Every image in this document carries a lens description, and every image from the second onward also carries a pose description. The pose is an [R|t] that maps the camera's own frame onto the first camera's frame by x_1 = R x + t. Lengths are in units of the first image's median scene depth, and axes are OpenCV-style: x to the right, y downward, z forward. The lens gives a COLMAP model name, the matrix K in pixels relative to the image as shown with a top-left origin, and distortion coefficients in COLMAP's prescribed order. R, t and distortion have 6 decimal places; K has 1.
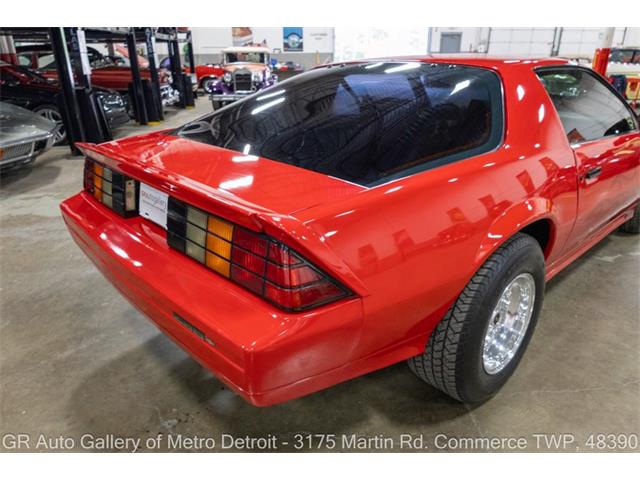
lens RADIAL K [[484.2, 0, 320.0], [0, 484.2, 240.0], [0, 0, 1]] dist [0.006120, -0.030254]
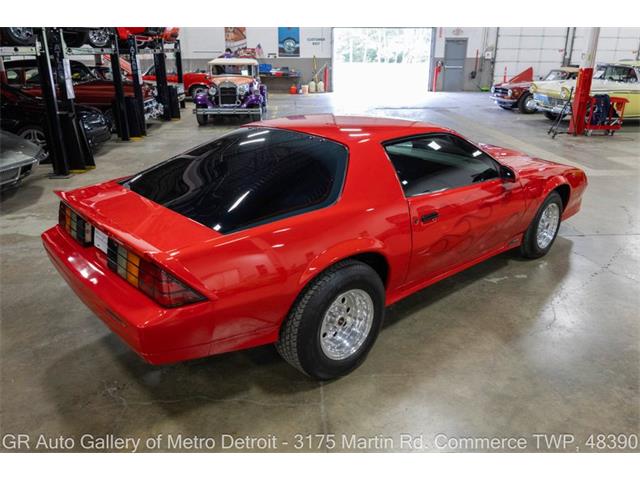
lens RADIAL K [[542.7, 0, 320.0], [0, 542.7, 240.0], [0, 0, 1]] dist [0.010002, -0.093909]
pose [[0.999756, 0.013659, -0.017355, 0.091023], [-0.014109, 0.999561, -0.026058, -0.009510], [0.016991, 0.026296, 0.999510, -0.168212]]
